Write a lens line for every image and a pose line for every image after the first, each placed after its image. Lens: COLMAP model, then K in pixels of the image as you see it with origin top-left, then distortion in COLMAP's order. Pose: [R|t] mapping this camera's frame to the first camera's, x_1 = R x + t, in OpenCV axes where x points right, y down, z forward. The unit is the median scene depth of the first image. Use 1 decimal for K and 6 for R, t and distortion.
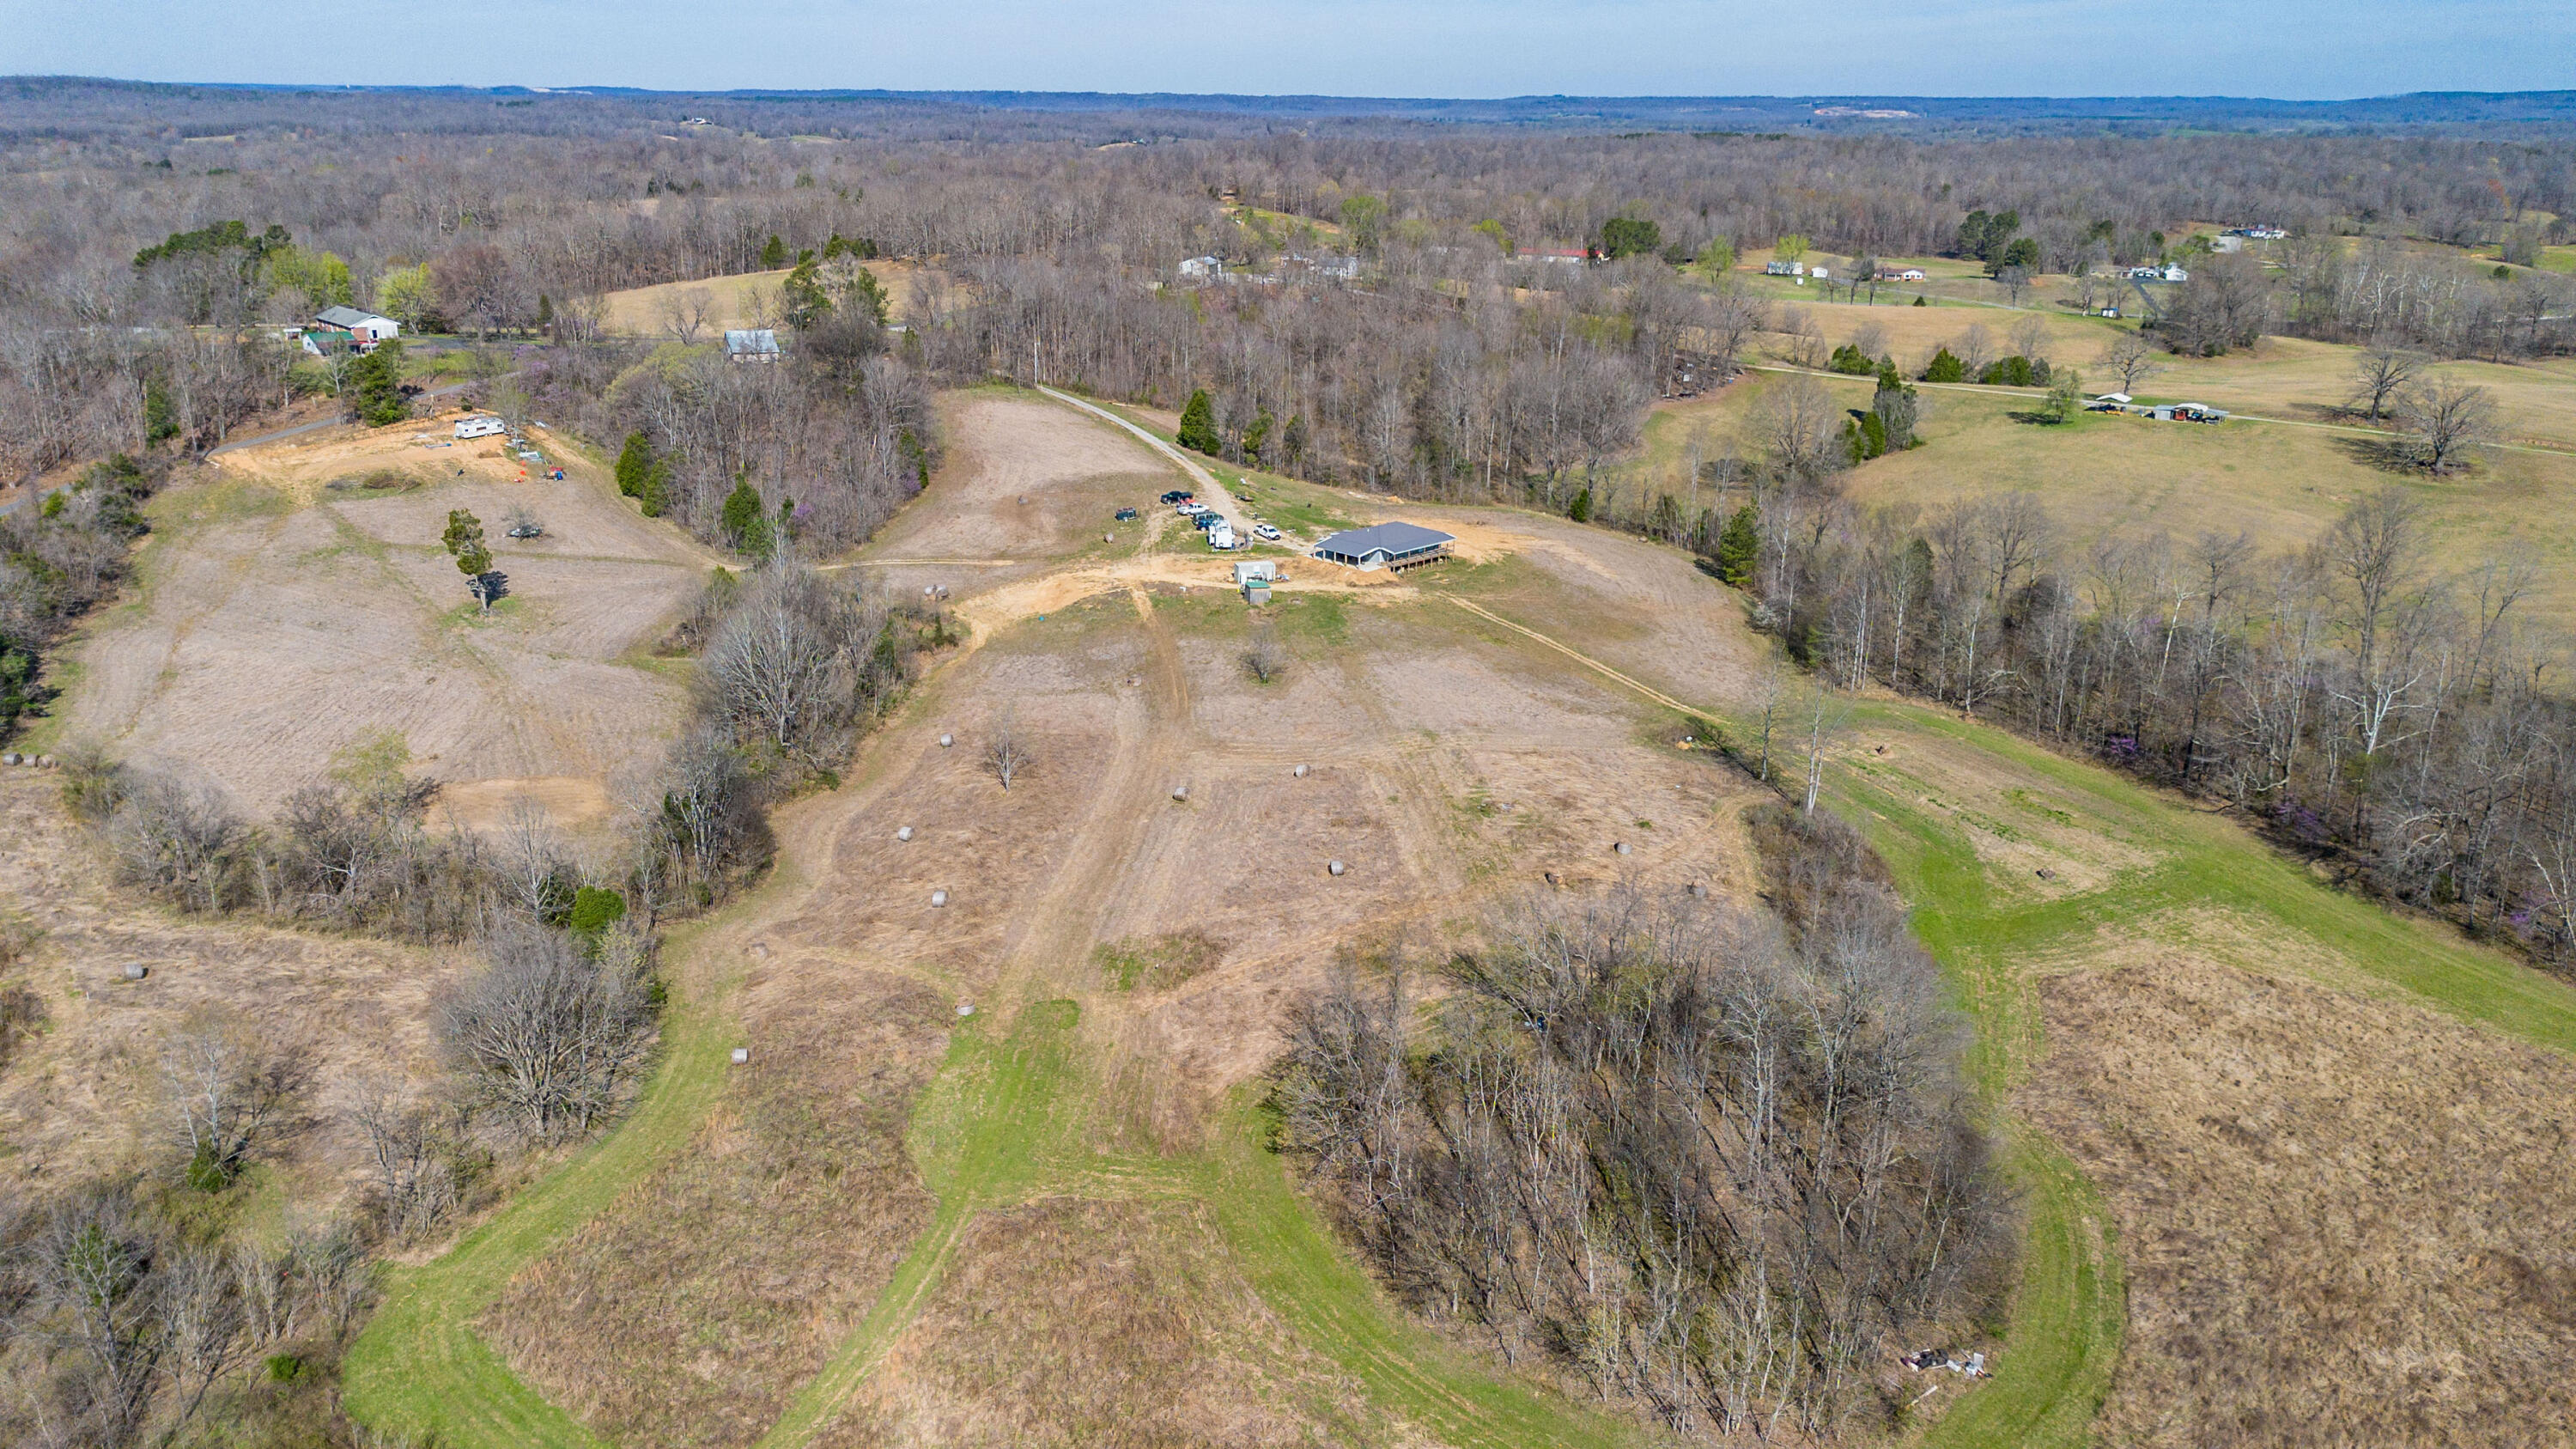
lens RADIAL K [[1897.1, 0, 1281.4], [0, 1897.1, 686.7], [0, 0, 1]] dist [0.082446, -0.088910]
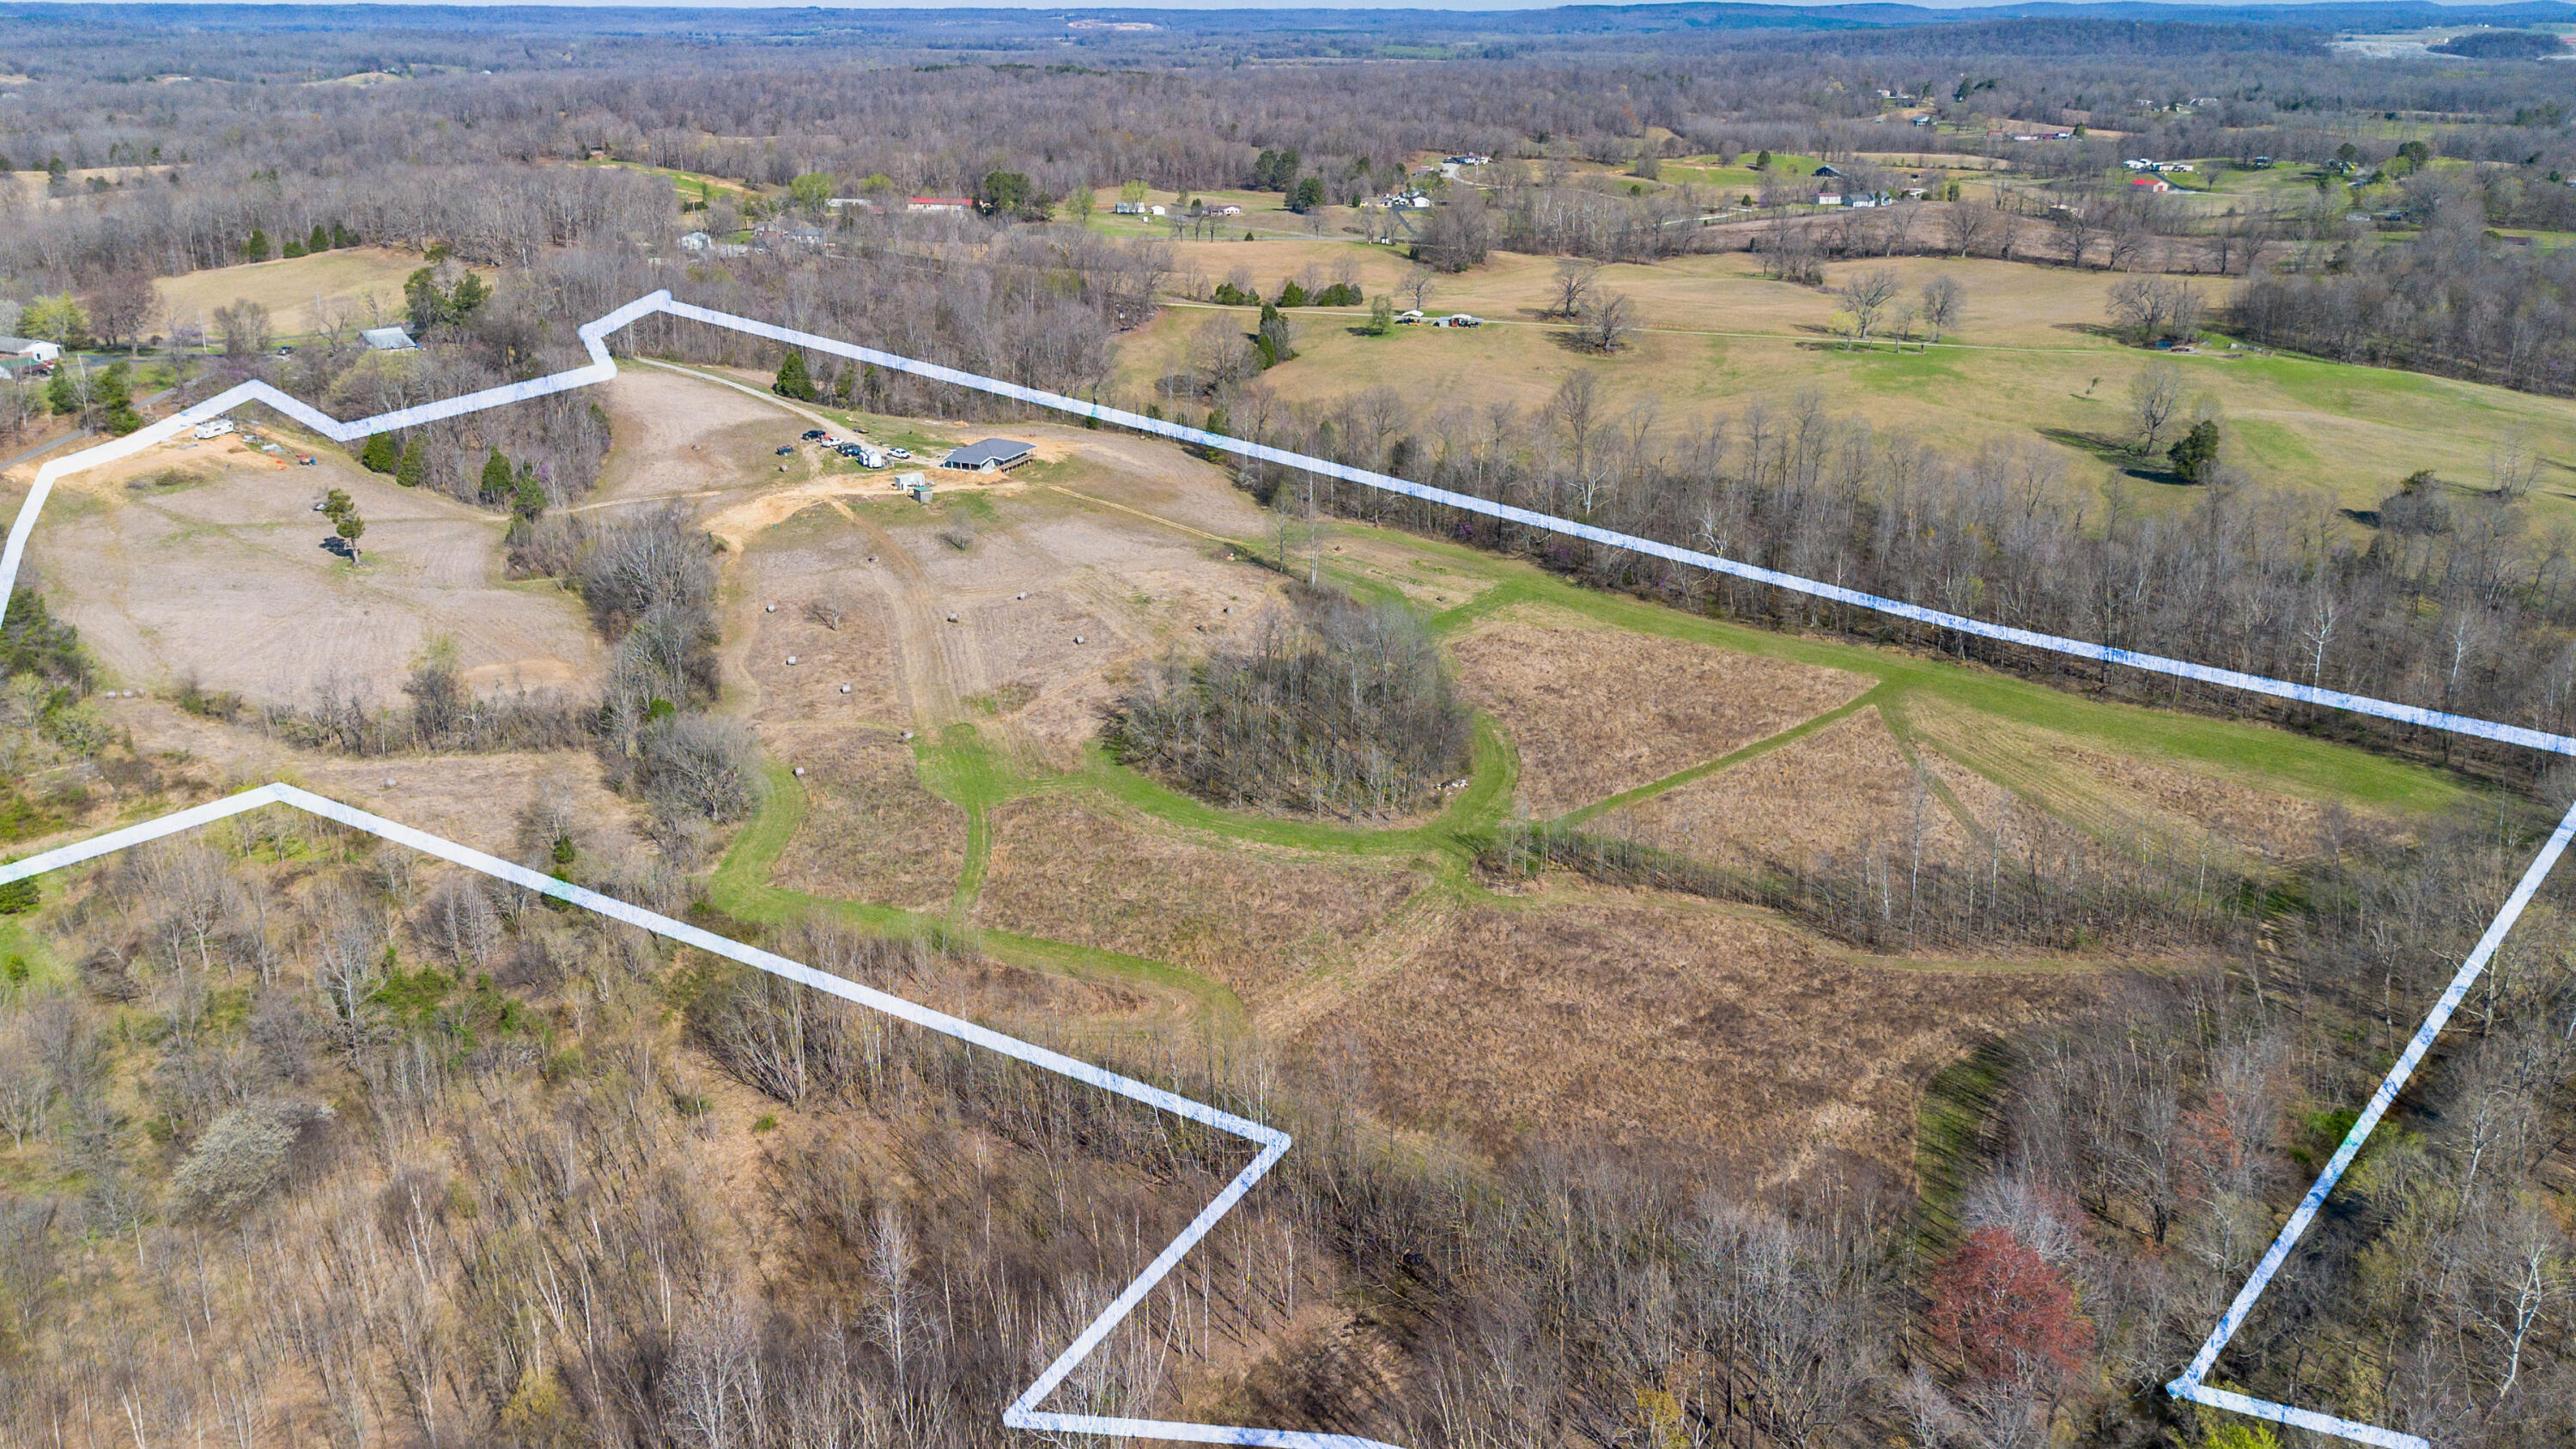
lens RADIAL K [[1837.1, 0, 1306.2], [0, 1837.1, 722.7], [0, 0, 1]] dist [0.122897, -0.196397]
pose [[0.927283, -0.144128, 0.345505, -0.236520], [0.119703, 0.988618, 0.091139, 0.027327], [-0.354708, -0.043153, 0.933981, -0.410041]]
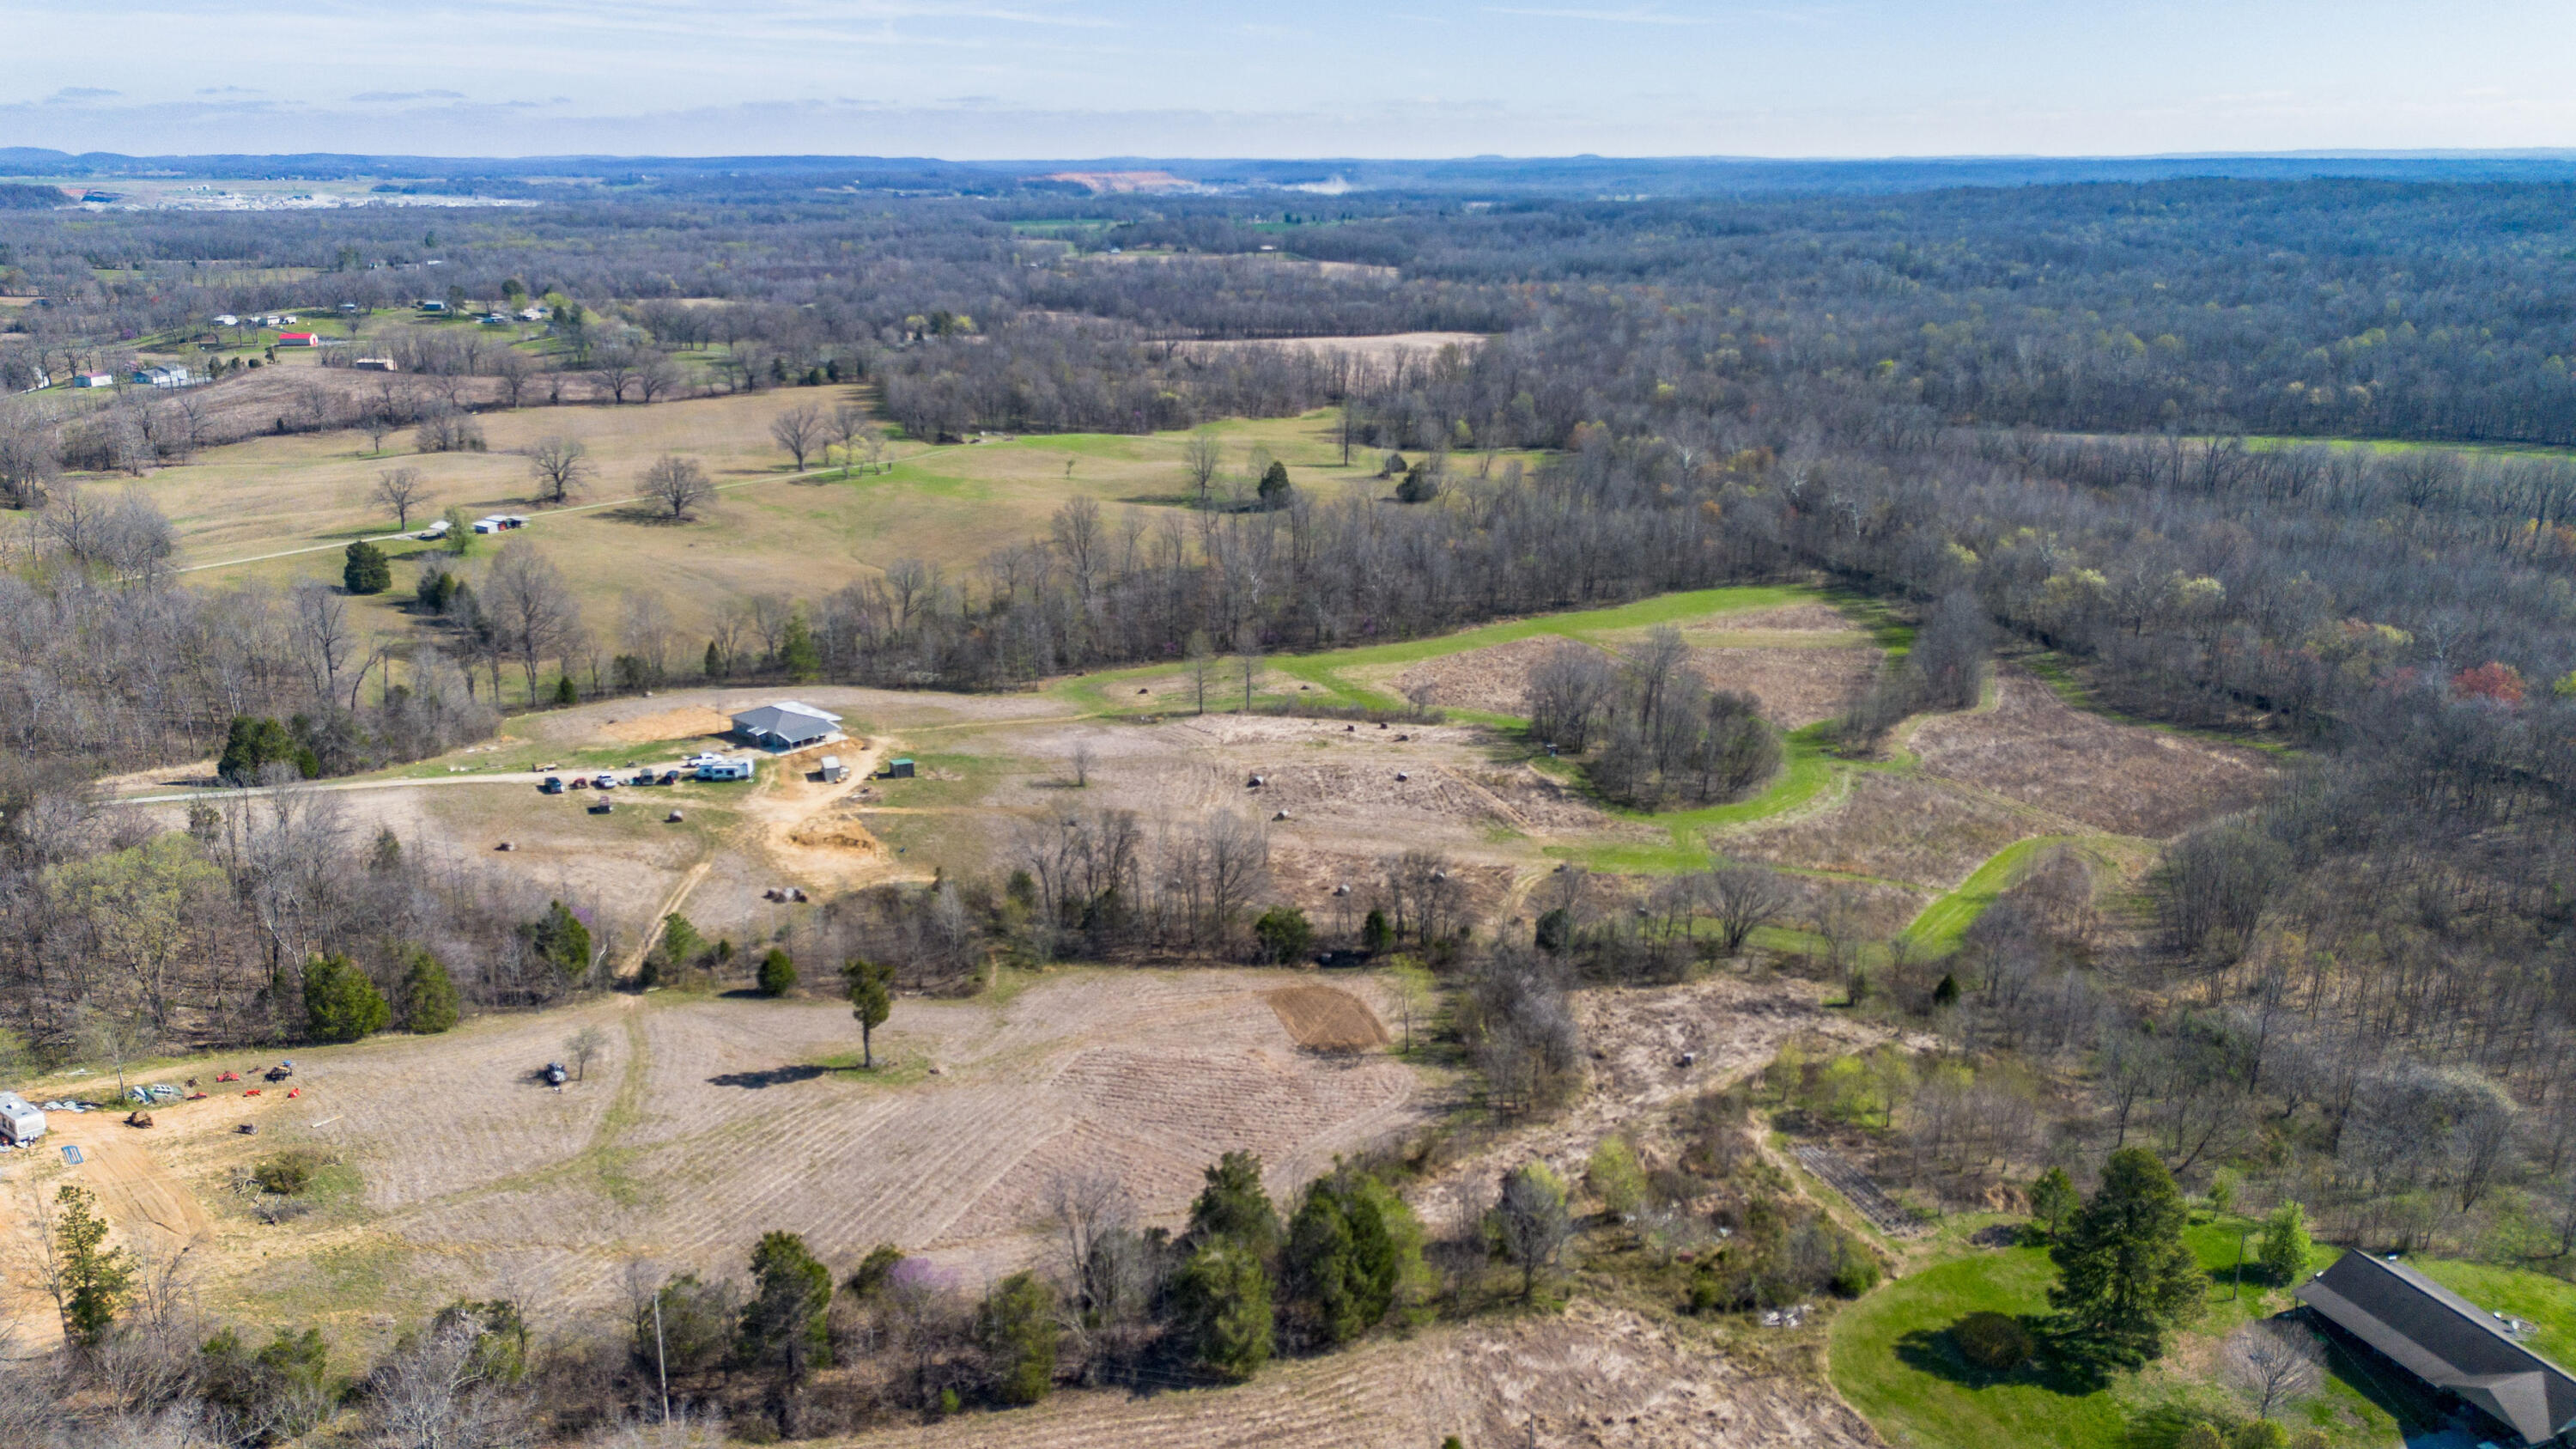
lens RADIAL K [[1823.6, 0, 1279.1], [0, 1823.6, 722.5], [0, 0, 1]] dist [0.074709, -0.074680]
pose [[-0.044858, -0.303951, 0.951631, -1.015412], [0.294174, 0.906334, 0.303349, -0.324244], [-0.954699, 0.293552, 0.048758, 0.654257]]
